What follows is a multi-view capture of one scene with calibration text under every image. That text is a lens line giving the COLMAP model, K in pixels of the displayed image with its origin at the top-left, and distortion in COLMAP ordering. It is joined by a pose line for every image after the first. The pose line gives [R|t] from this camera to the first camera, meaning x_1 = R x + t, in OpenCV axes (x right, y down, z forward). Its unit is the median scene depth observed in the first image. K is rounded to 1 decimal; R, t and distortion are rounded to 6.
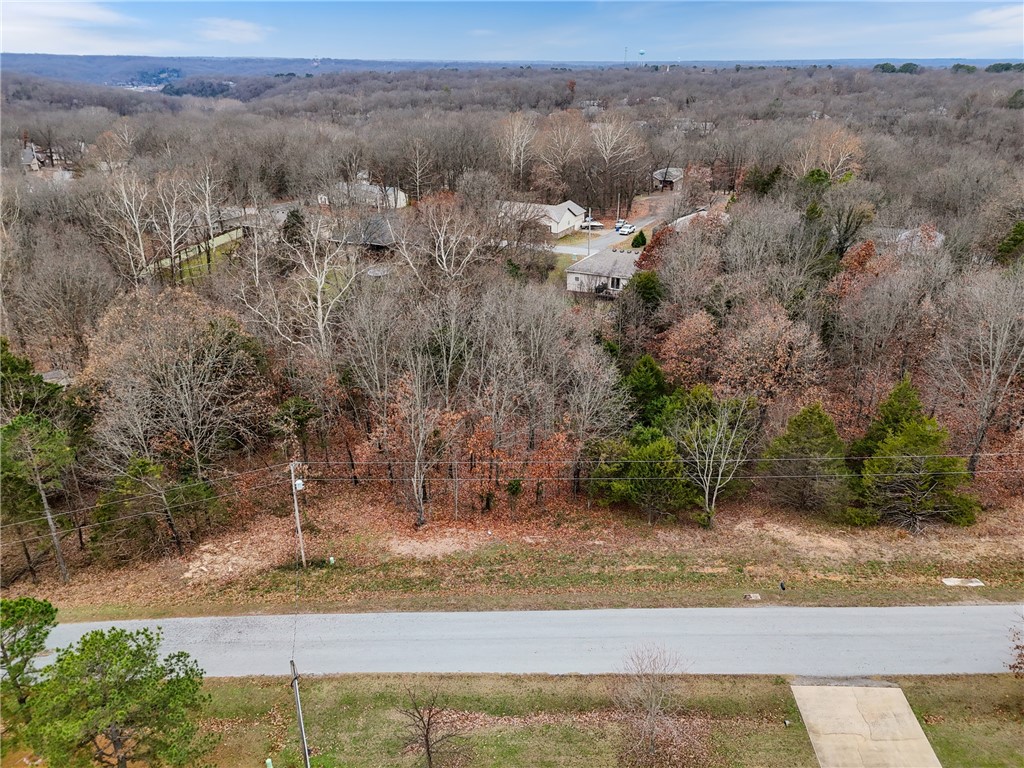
lens RADIAL K [[753.8, 0, 512.0], [0, 753.8, 384.0], [0, 0, 1]] dist [0.036970, -0.004027]
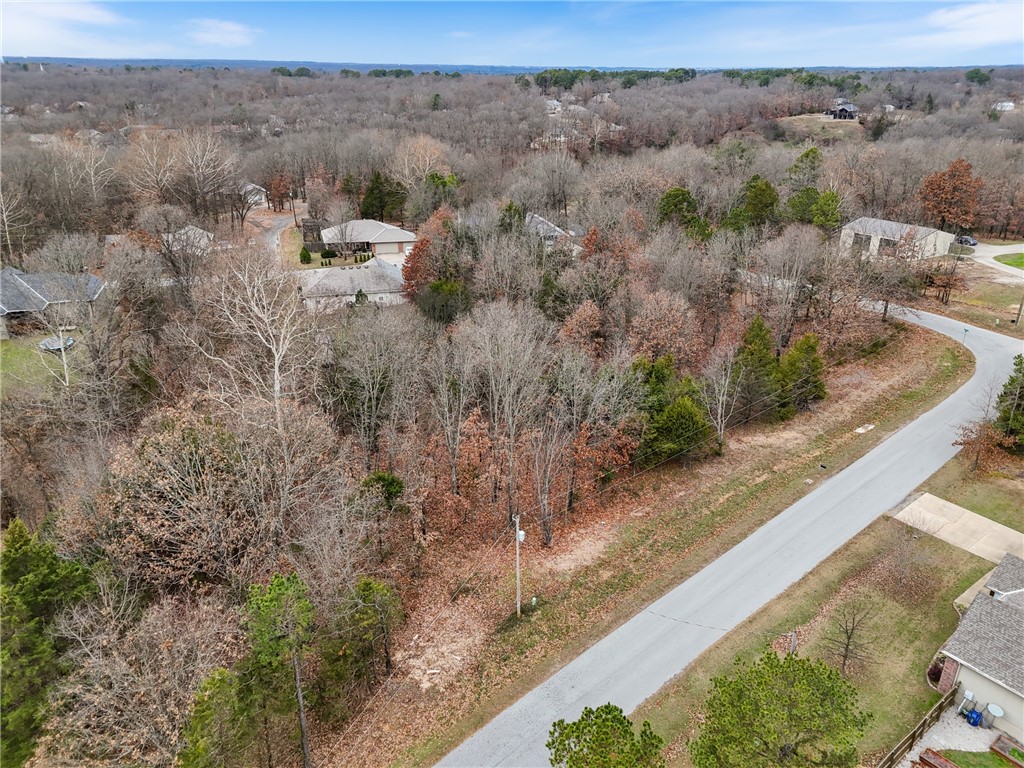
lens RADIAL K [[753.8, 0, 512.0], [0, 753.8, 384.0], [0, 0, 1]] dist [0.036970, -0.004027]
pose [[0.737652, -0.256145, 0.624707, -0.815383], [0.255158, 0.962386, 0.093311, -0.145202], [-0.625110, 0.090568, 0.775264, 0.217432]]
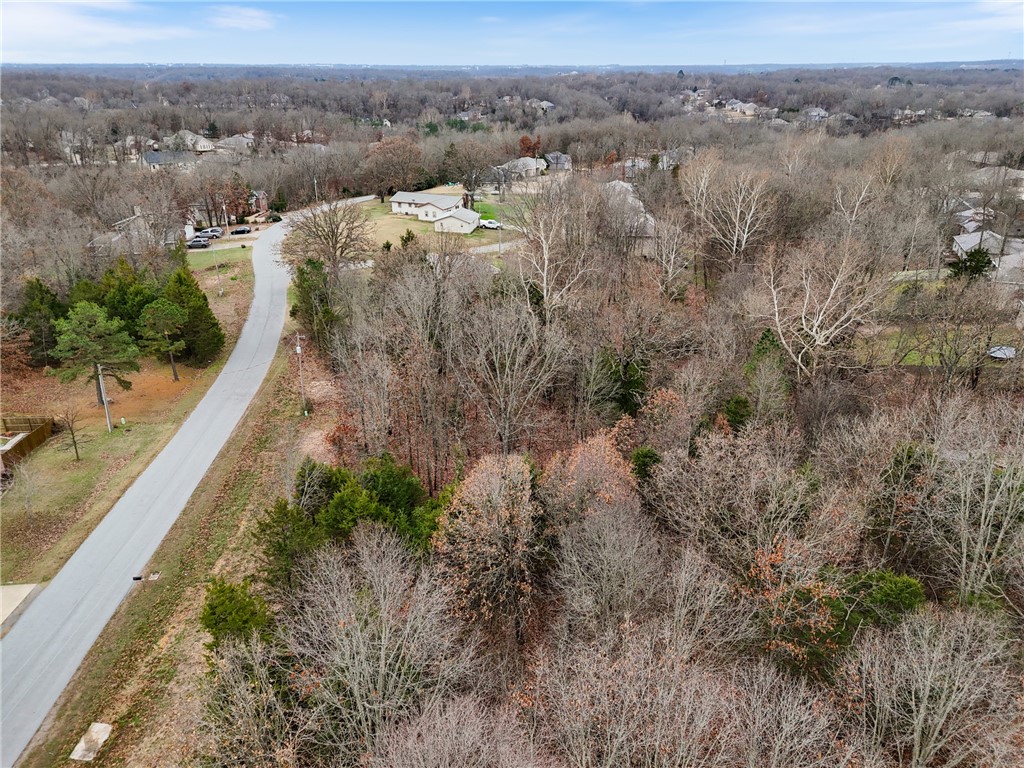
lens RADIAL K [[755.9, 0, 512.0], [0, 755.9, 384.0], [0, 0, 1]] dist [0.061024, 0.002777]
pose [[0.113794, 0.389627, -0.913915, 1.124284], [-0.404304, 0.858437, 0.315634, -0.443332], [0.907518, 0.333582, 0.255213, 0.974451]]
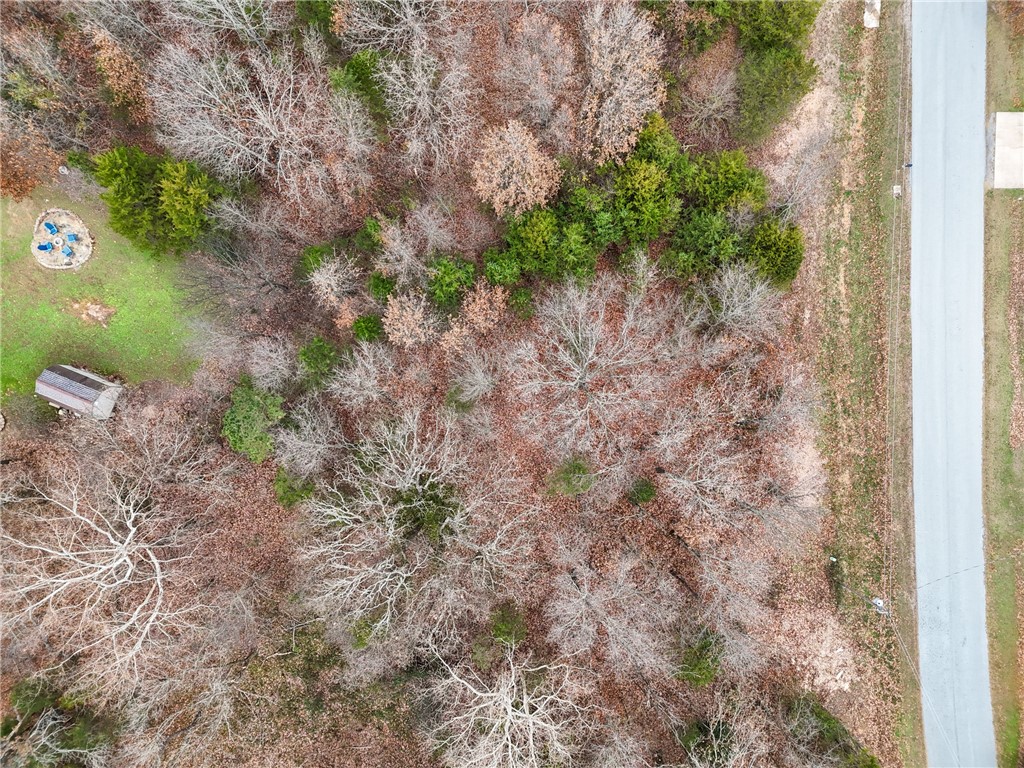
lens RADIAL K [[753.8, 0, 512.0], [0, 753.8, 384.0], [0, 0, 1]] dist [0.036970, -0.004027]
pose [[-0.049152, -0.998557, 0.021621, 0.013852], [0.398091, 0.000267, 0.917346, -0.963772], [-0.916028, 0.053697, 0.397503, 0.980212]]
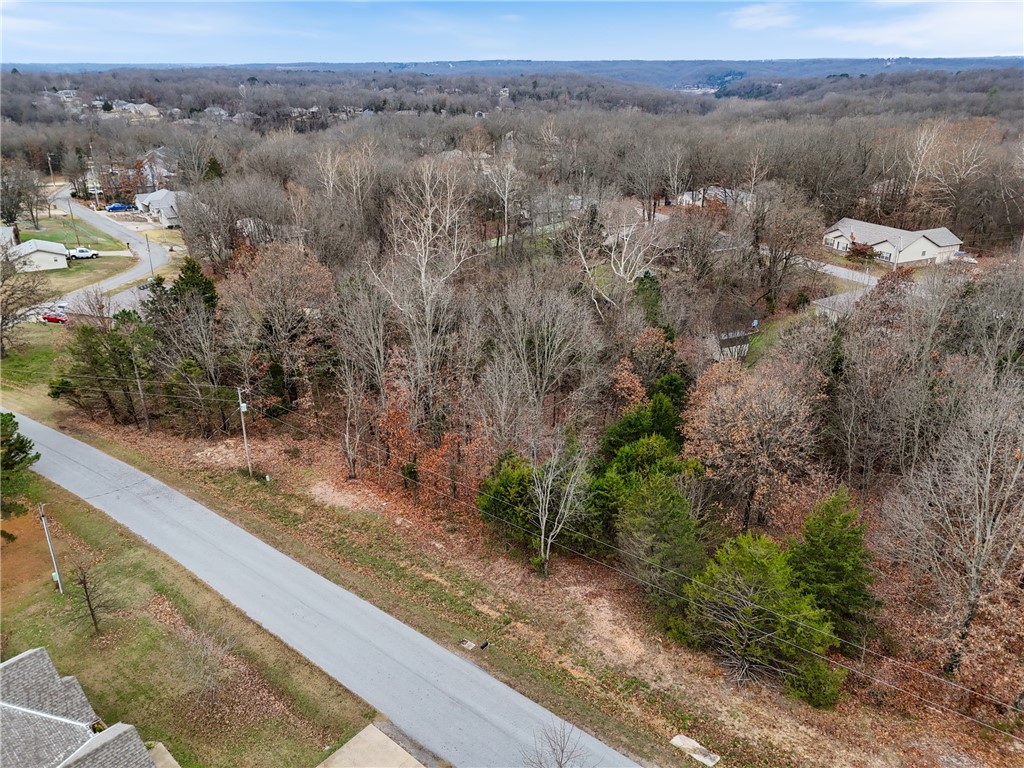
lens RADIAL K [[753.8, 0, 512.0], [0, 753.8, 384.0], [0, 0, 1]] dist [0.036970, -0.004027]
pose [[0.783708, 0.238432, -0.573543, 0.728368], [-0.239403, 0.967997, 0.075286, -0.097893], [0.573138, 0.078306, 0.815709, 0.226723]]
